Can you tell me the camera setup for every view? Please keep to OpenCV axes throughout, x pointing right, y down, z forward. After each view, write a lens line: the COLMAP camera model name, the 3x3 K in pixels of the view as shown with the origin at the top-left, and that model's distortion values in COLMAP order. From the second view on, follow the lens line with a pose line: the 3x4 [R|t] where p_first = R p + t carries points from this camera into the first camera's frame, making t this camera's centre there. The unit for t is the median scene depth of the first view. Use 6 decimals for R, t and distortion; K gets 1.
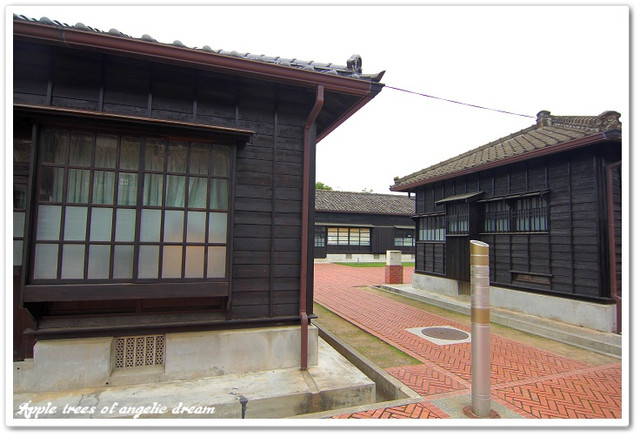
lens RADIAL K [[345.7, 0, 320.3], [0, 345.7, 212.3], [0, 0, 1]] dist [-0.000503, -0.014139]
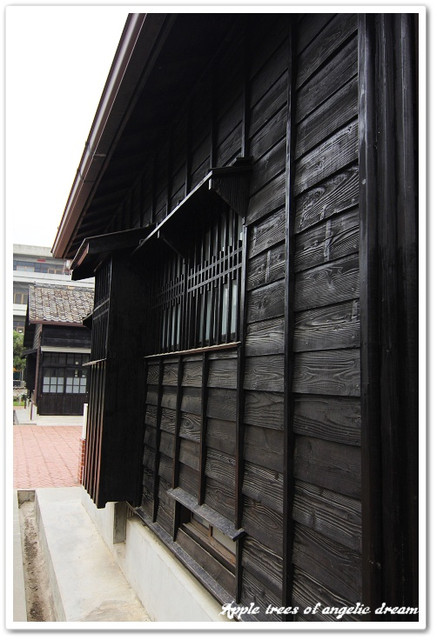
lens RADIAL K [[530.0, 0, 218.4], [0, 530.0, 306.8], [0, 0, 1]] dist [-0.002520, -0.000680]
pose [[0.998822, 0.018800, 0.044744, 0.560363], [-0.015900, 0.997803, -0.064314, 0.052237], [-0.045854, 0.063527, 0.996926, 0.572822]]
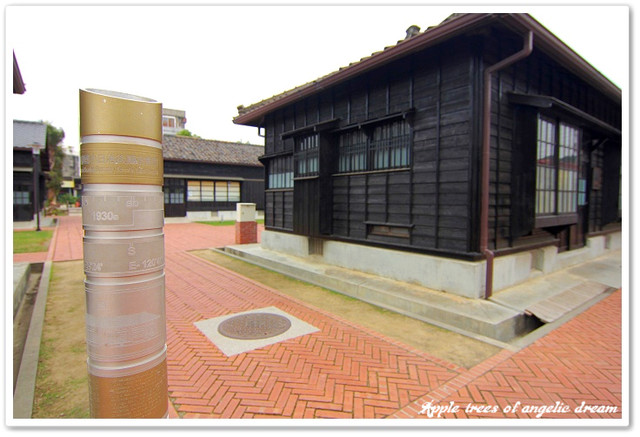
lens RADIAL K [[345.7, 0, 320.3], [0, 345.7, 212.3], [0, 0, 1]] dist [-0.000503, -0.014139]
pose [[0.950832, -0.027265, 0.308504, 0.220816], [-0.009736, 0.992994, 0.117766, 0.059440], [-0.309554, -0.114980, 0.943905, 0.312968]]
